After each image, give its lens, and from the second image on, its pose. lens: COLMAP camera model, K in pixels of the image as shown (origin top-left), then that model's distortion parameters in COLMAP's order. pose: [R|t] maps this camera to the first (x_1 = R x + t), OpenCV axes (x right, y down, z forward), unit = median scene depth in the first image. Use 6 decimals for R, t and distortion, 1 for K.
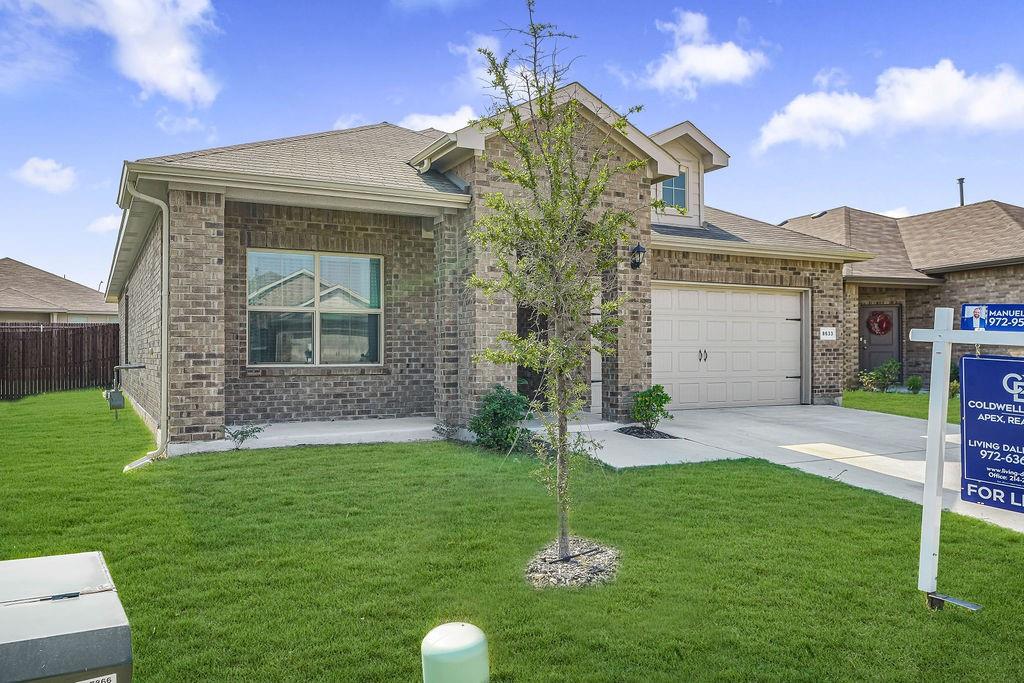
lens RADIAL K [[782.2, 0, 512.0], [0, 782.2, 341.5], [0, 0, 1]] dist [0.002126, -0.002720]
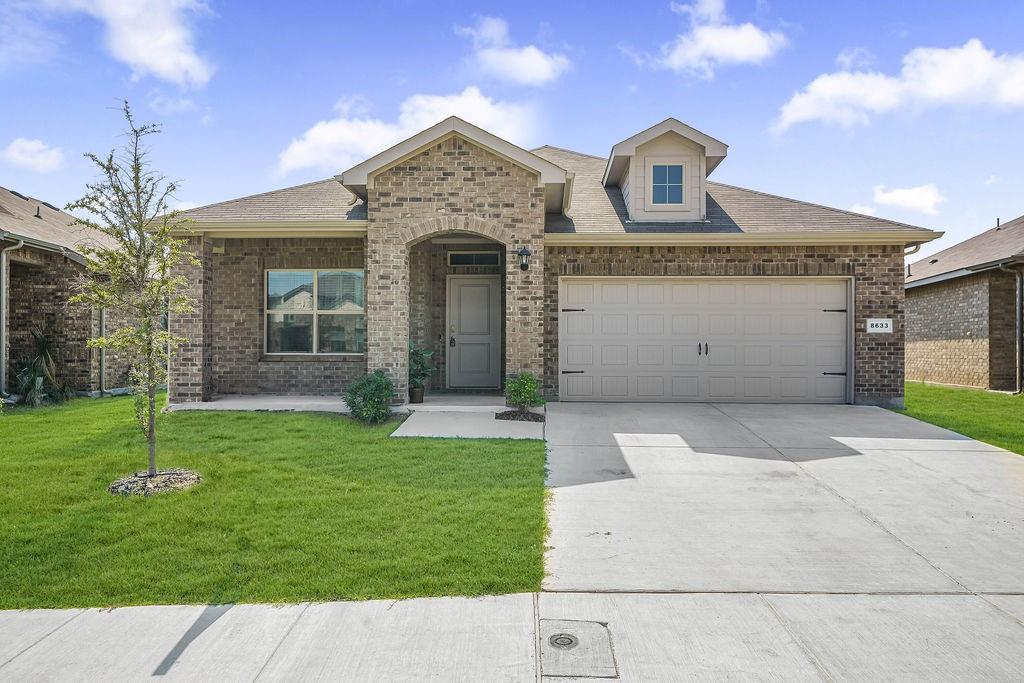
lens RADIAL K [[782.2, 0, 512.0], [0, 782.2, 341.5], [0, 0, 1]] dist [0.002126, -0.002720]
pose [[0.858061, -0.001603, -0.513545, 0.571994], [0.002622, 0.999996, 0.001260, 0.006639], [0.513541, -0.002428, 0.858061, 0.021590]]
